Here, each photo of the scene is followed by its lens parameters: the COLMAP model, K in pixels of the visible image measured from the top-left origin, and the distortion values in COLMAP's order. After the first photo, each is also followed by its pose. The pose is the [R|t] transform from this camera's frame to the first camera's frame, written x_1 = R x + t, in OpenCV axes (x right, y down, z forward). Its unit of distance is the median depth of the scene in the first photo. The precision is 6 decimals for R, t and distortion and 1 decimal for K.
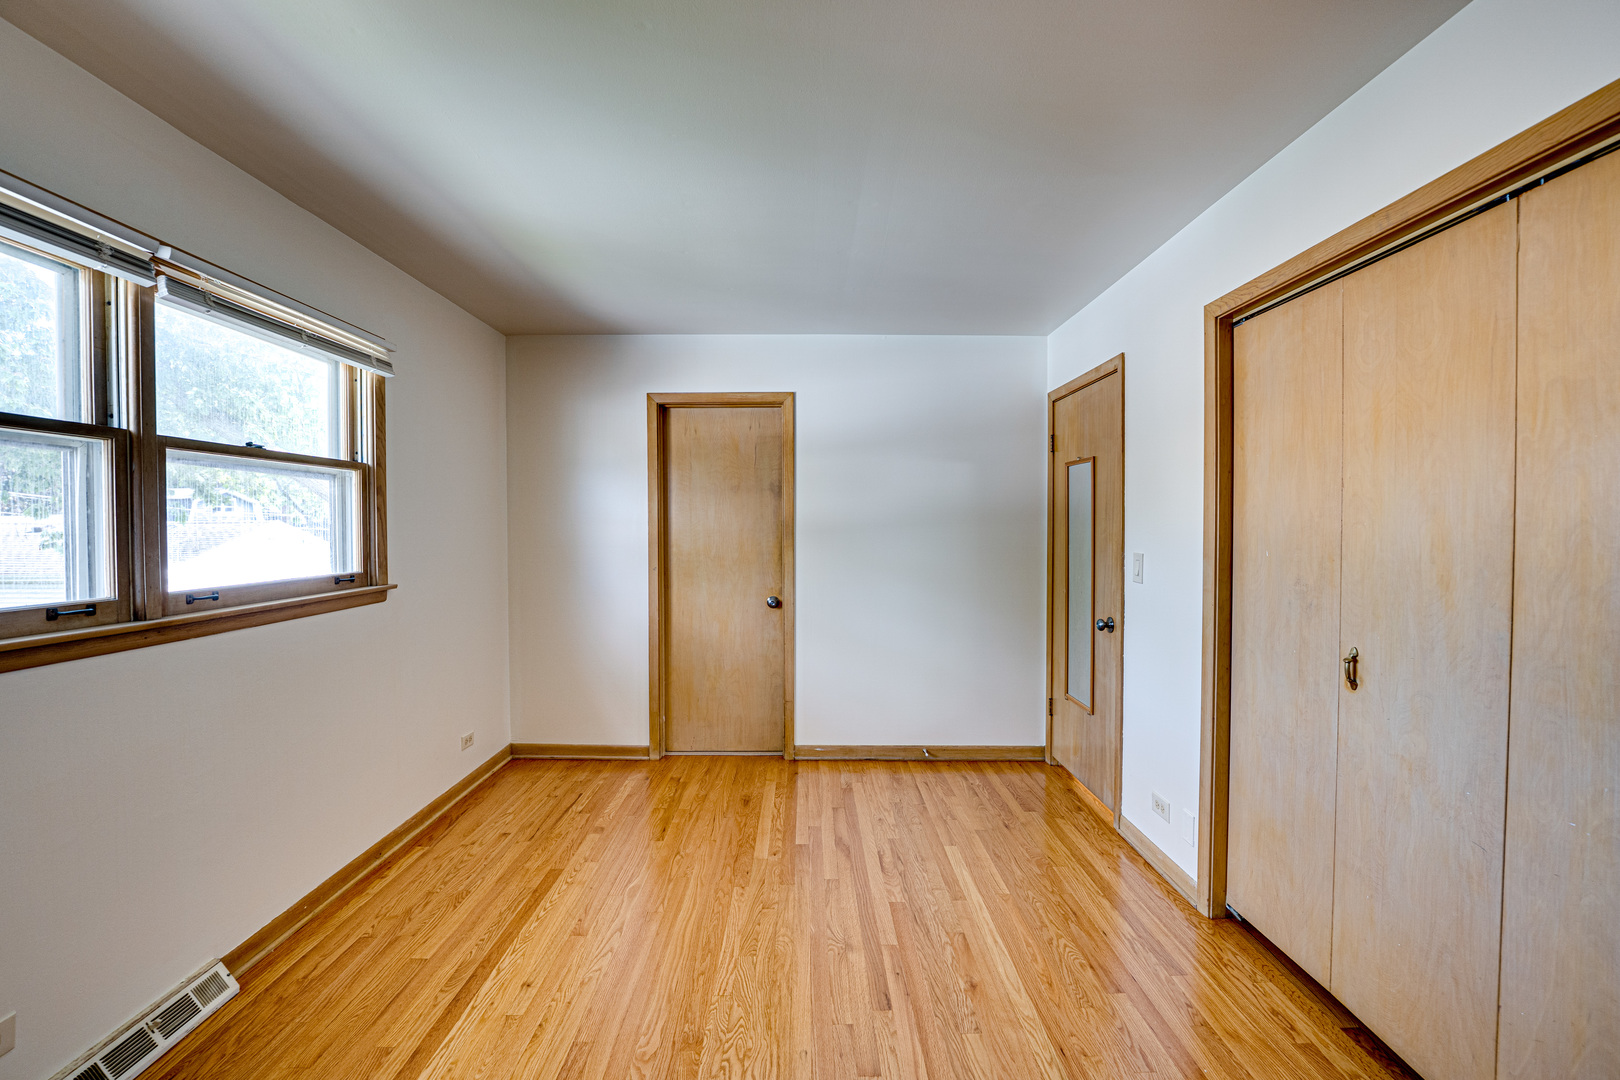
lens RADIAL K [[665.3, 0, 810.0], [0, 665.3, 540.0], [0, 0, 1]] dist [-0.034180, 0.005294]
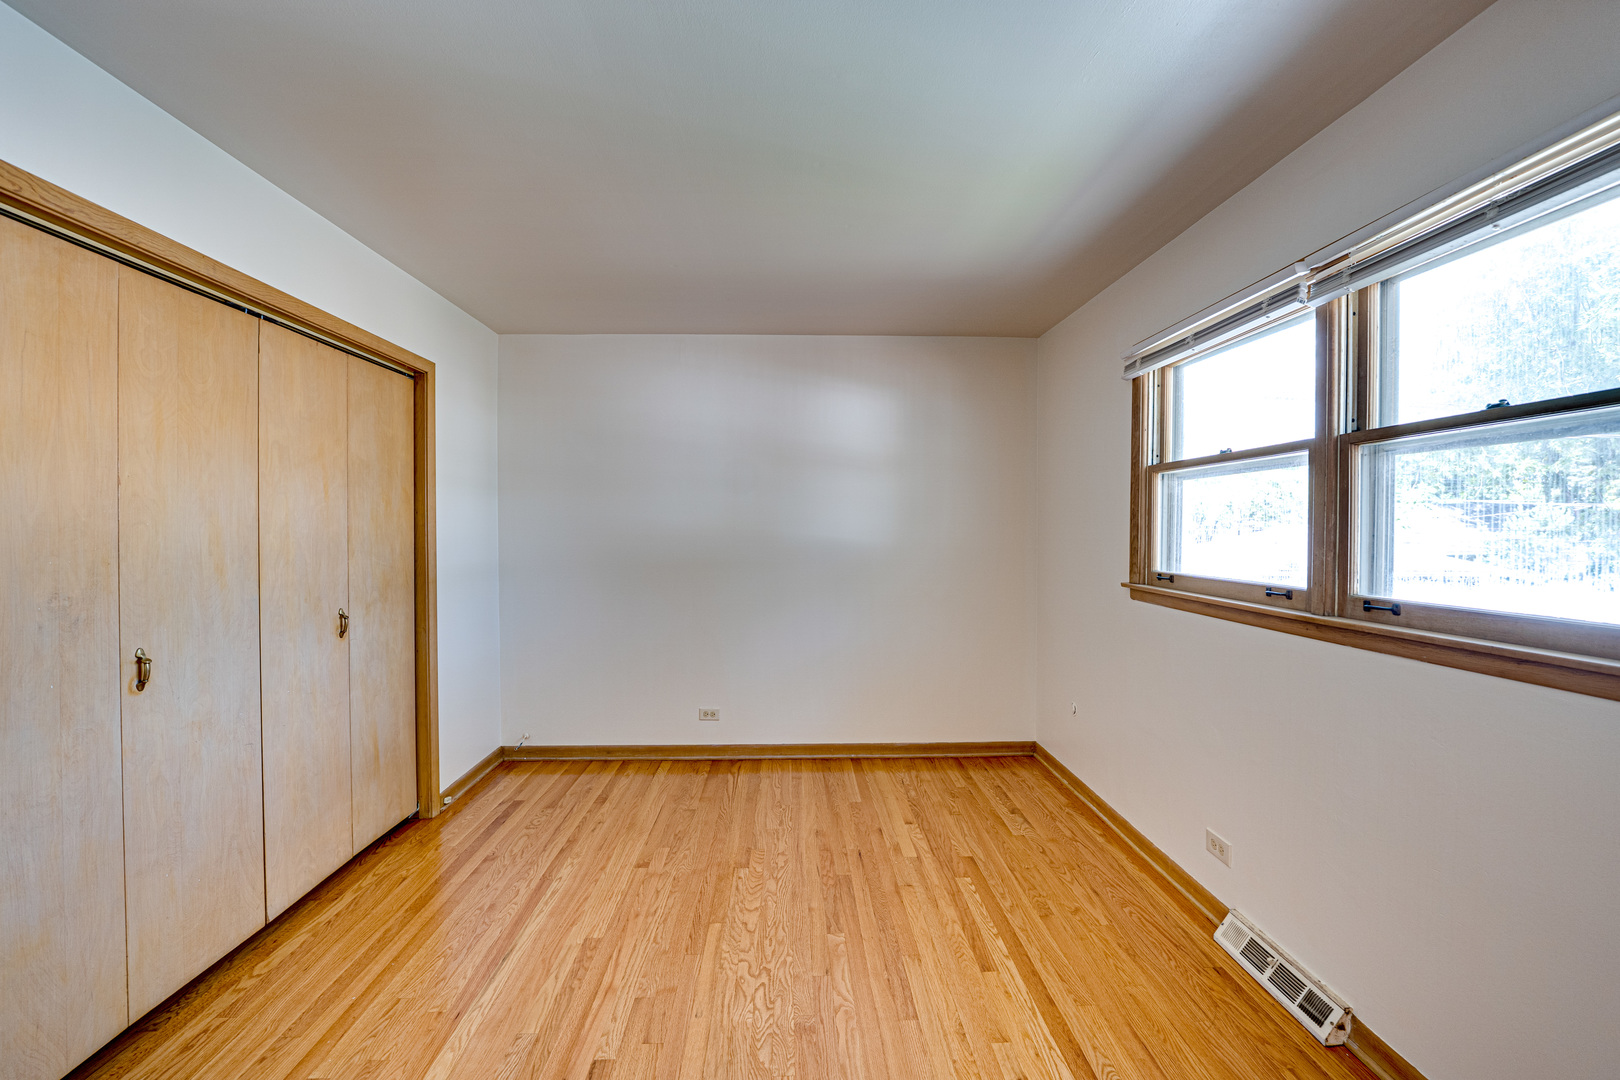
lens RADIAL K [[665.3, 0, 810.0], [0, 665.3, 540.0], [0, 0, 1]] dist [-0.034180, 0.005294]
pose [[-0.999579, 0.000857, -0.028996, -0.160470], [-0.000276, 0.999236, 0.039069, -0.039443], [0.029008, 0.039061, -0.998816, 2.022240]]
